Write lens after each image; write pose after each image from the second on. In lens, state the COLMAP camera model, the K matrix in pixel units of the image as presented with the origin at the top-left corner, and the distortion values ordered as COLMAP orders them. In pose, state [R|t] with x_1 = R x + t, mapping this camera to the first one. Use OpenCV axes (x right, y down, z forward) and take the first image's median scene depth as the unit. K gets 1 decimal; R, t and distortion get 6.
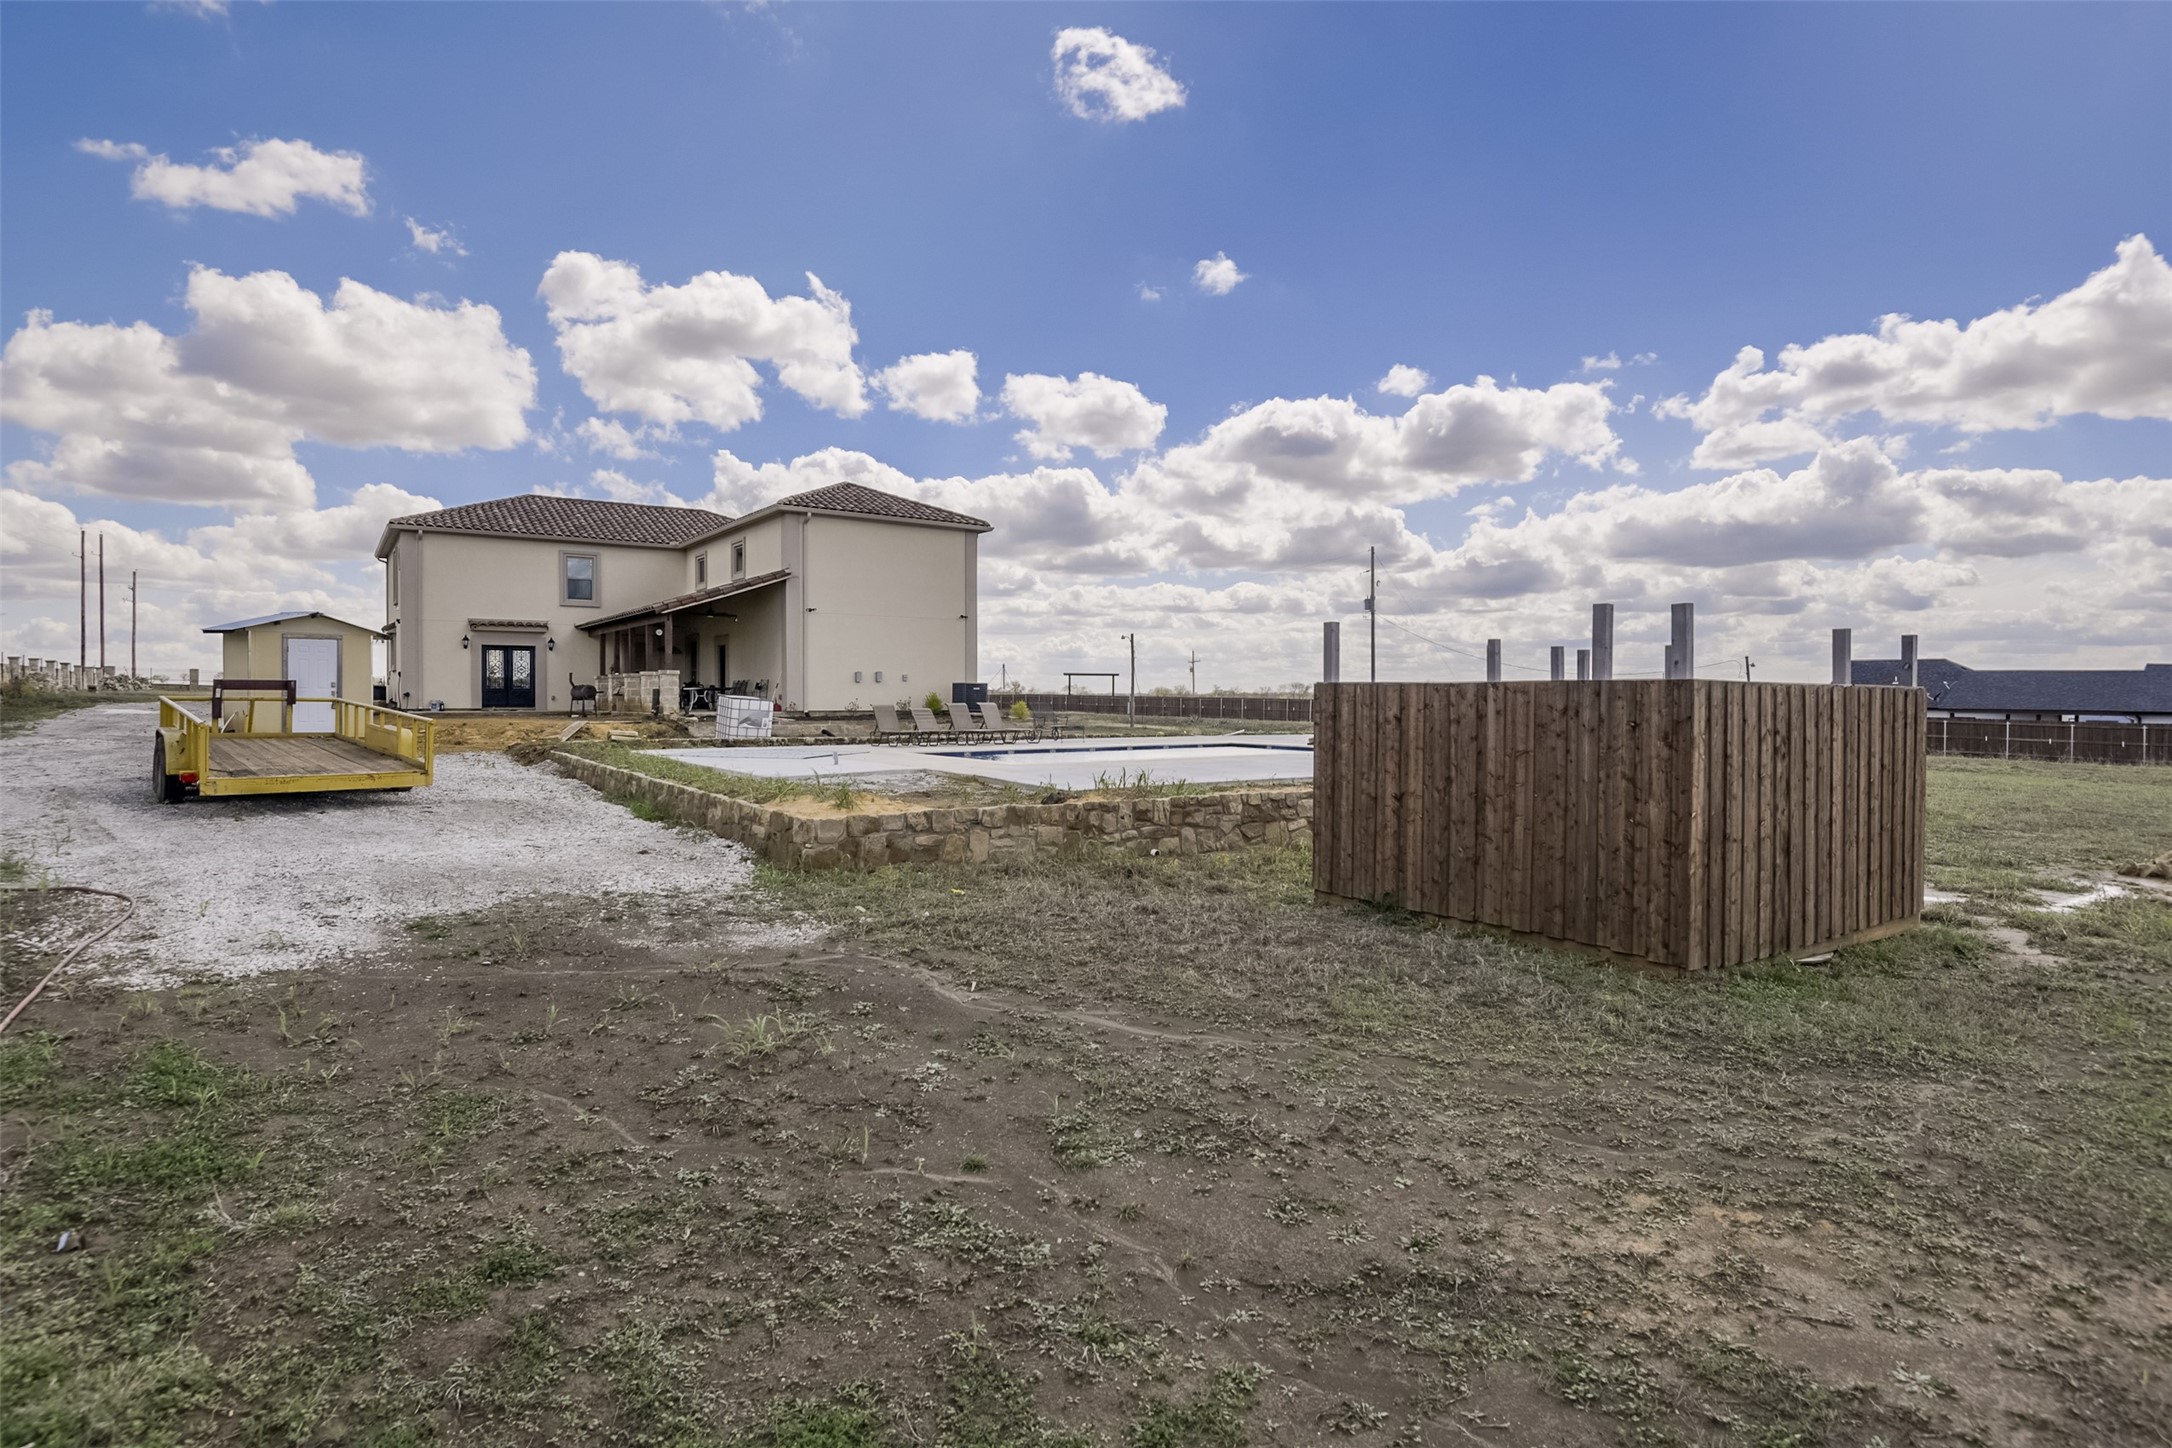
lens RADIAL K [[1154.0, 0, 1074.5], [0, 1154.0, 715.0], [0, 0, 1]] dist [-0.002448, -0.000323]
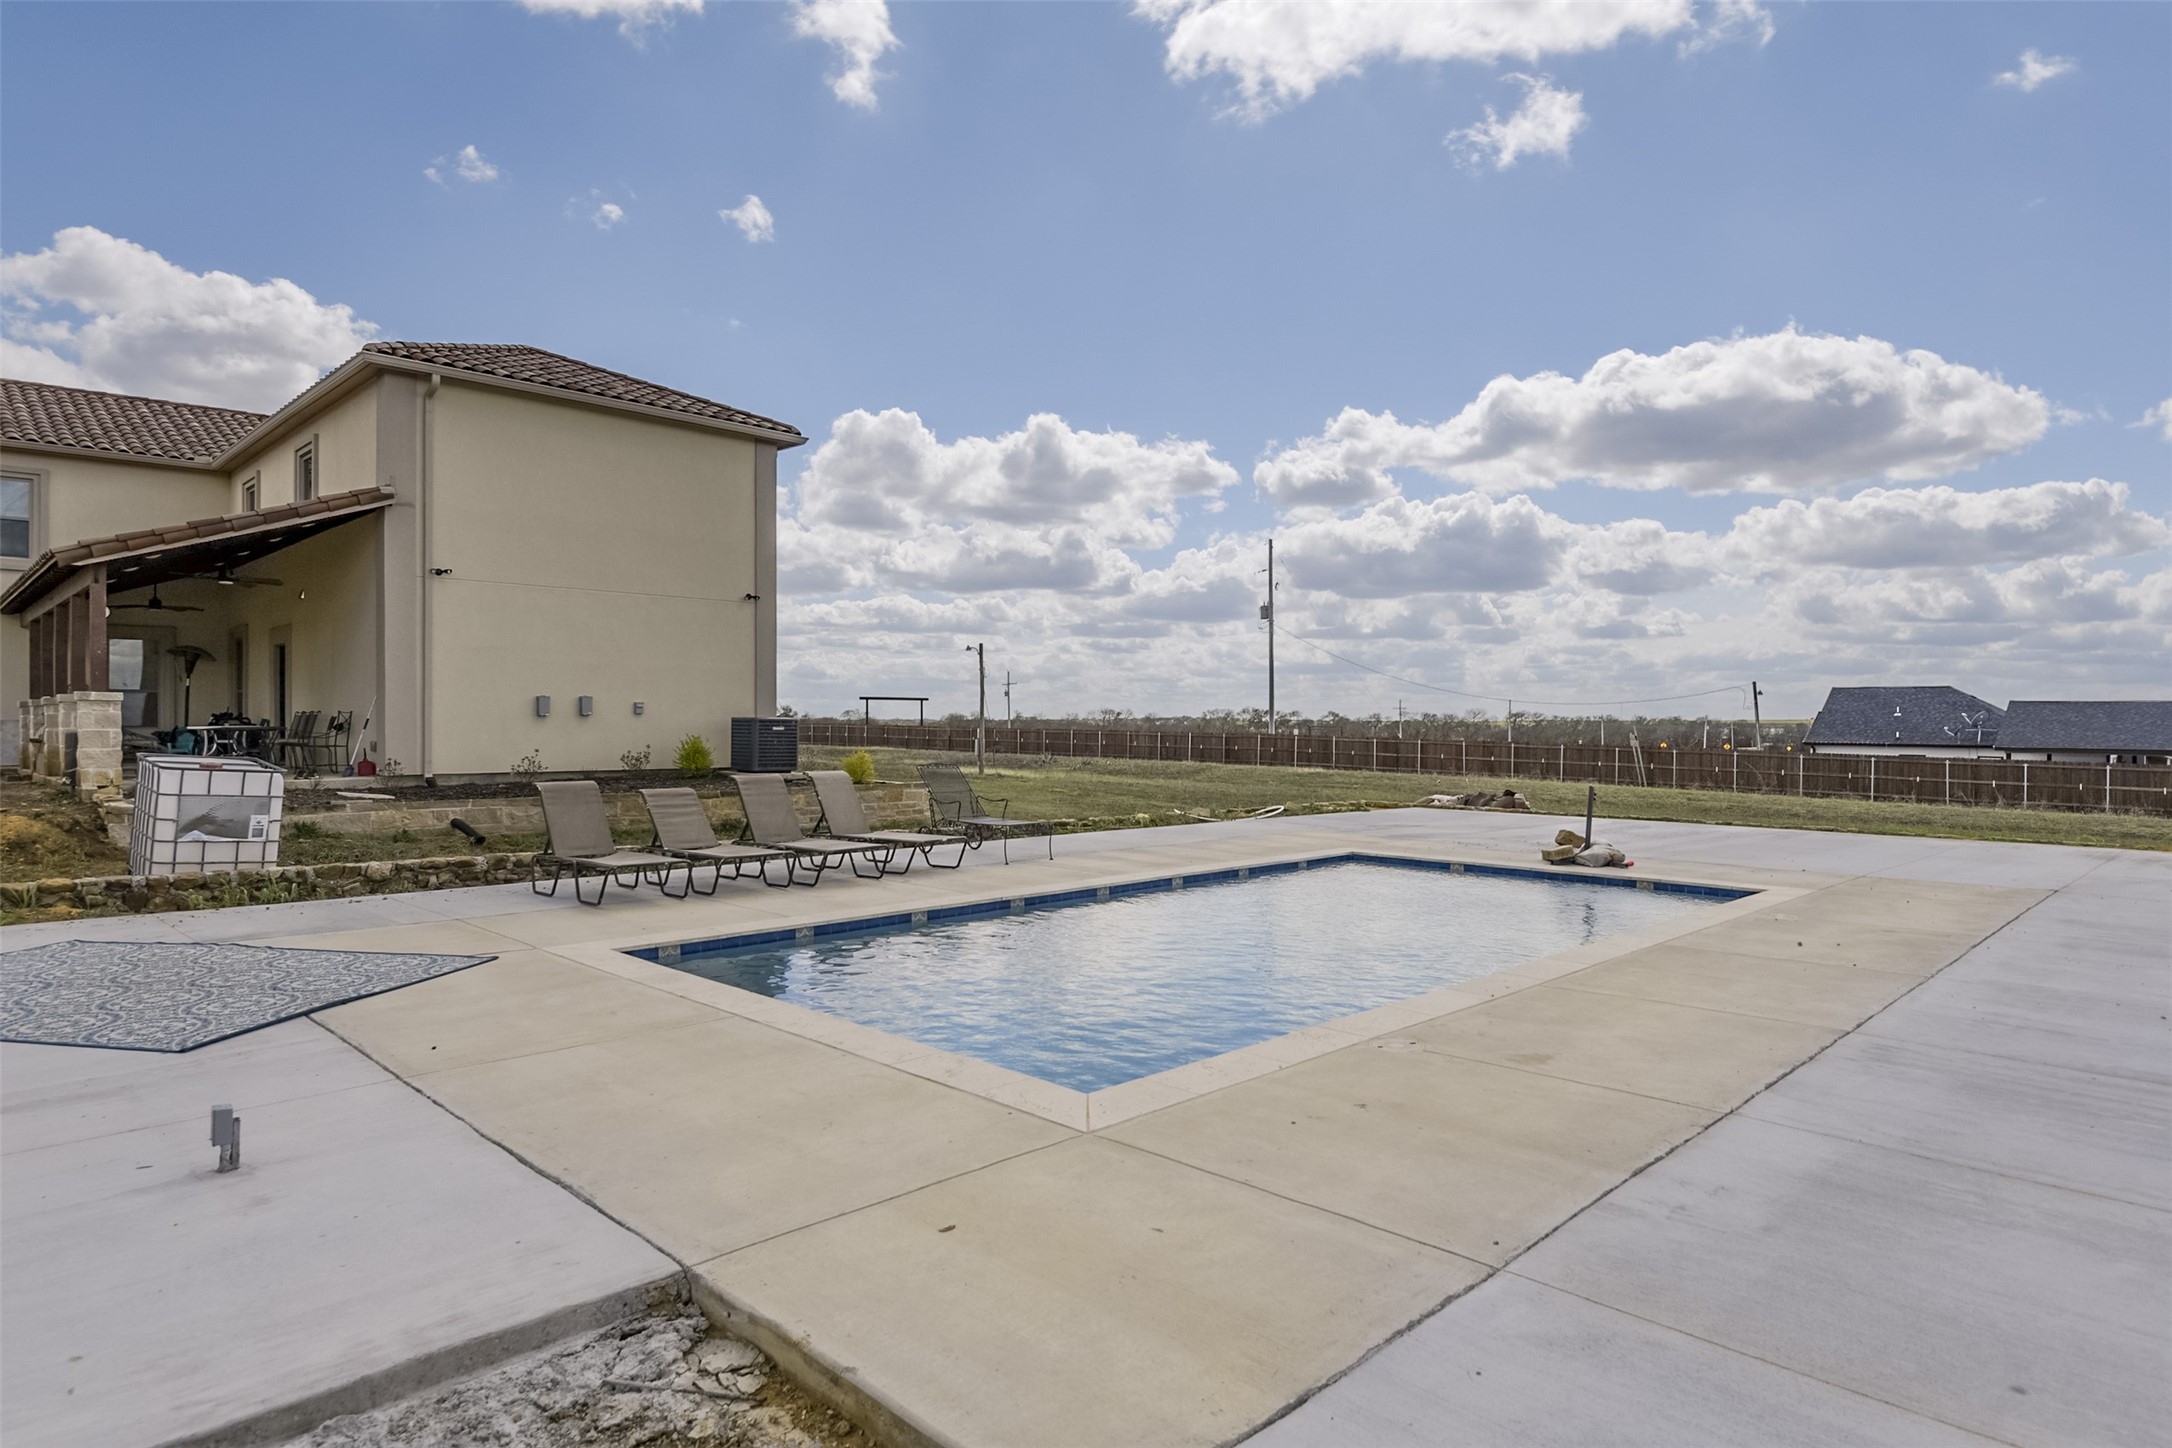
lens RADIAL K [[1234.3, 0, 1088.9], [0, 1234.3, 728.5], [0, 0, 1]] dist [-0.024889, -0.000873]
pose [[0.980900, 0.000141, 0.194510, -0.050955], [0.001832, 0.999949, -0.009961, -0.015912], [-0.194502, 0.010127, 0.980850, 0.383499]]
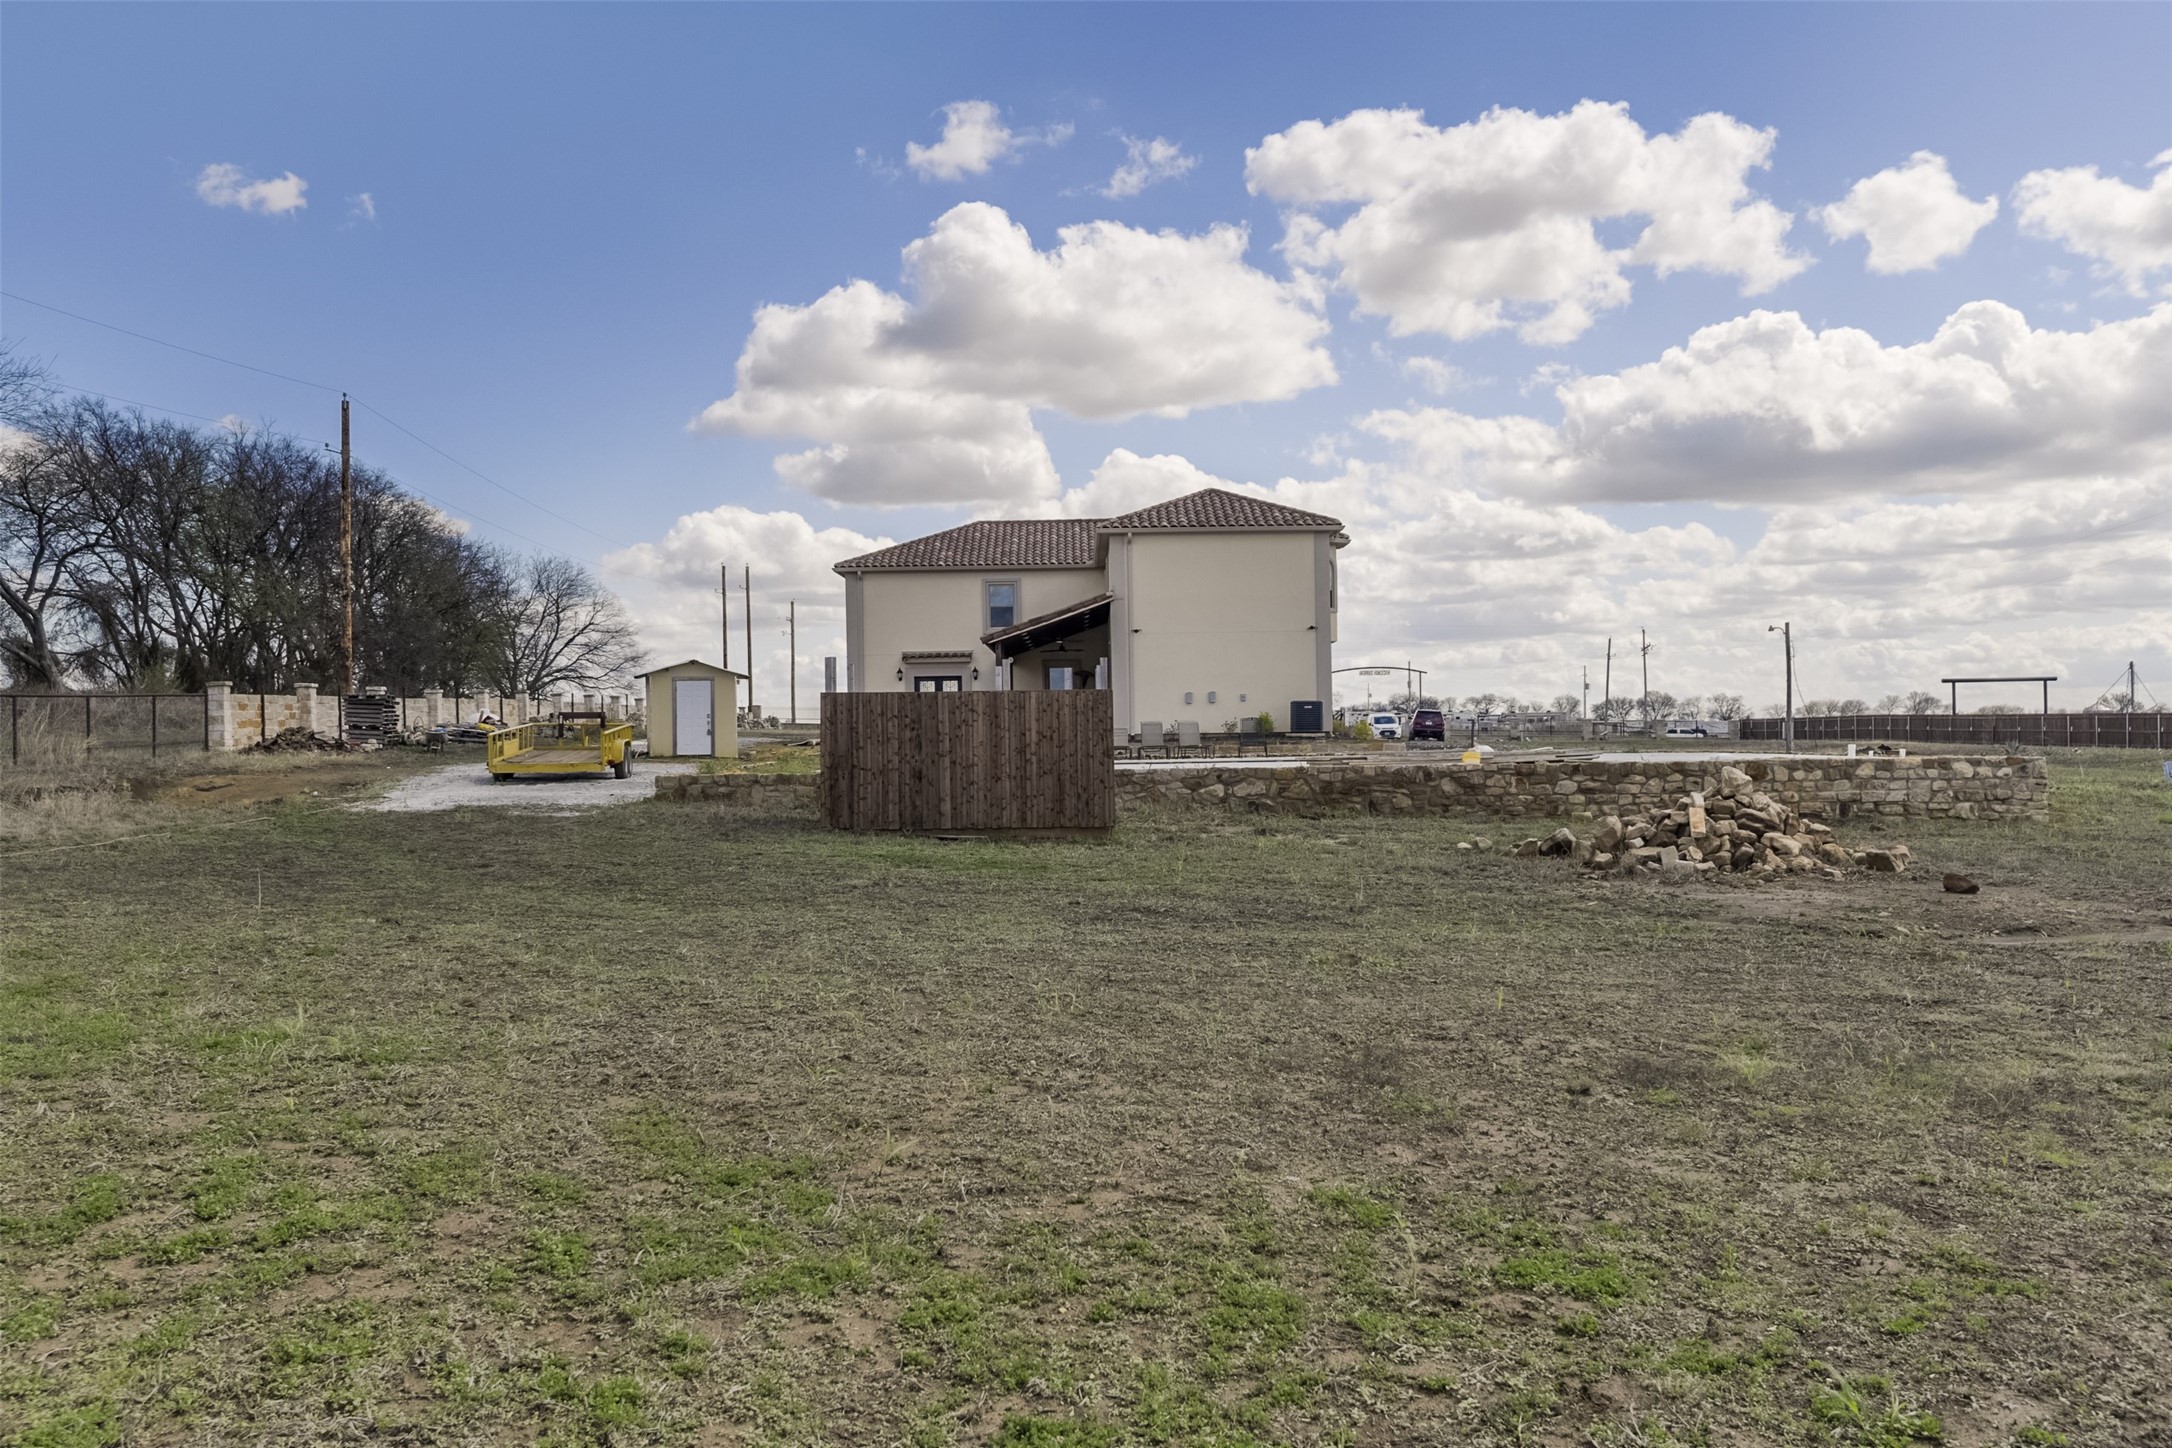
lens RADIAL K [[1896.1, 0, 1089.3], [0, 1896.1, 717.0], [0, 0, 1]] dist [-0.085720, -0.002309]
pose [[0.829781, -0.022636, -0.557630, 0.569886], [0.008983, 0.999589, -0.027210, 0.022952], [0.558017, 0.017569, 0.829644, -0.321322]]
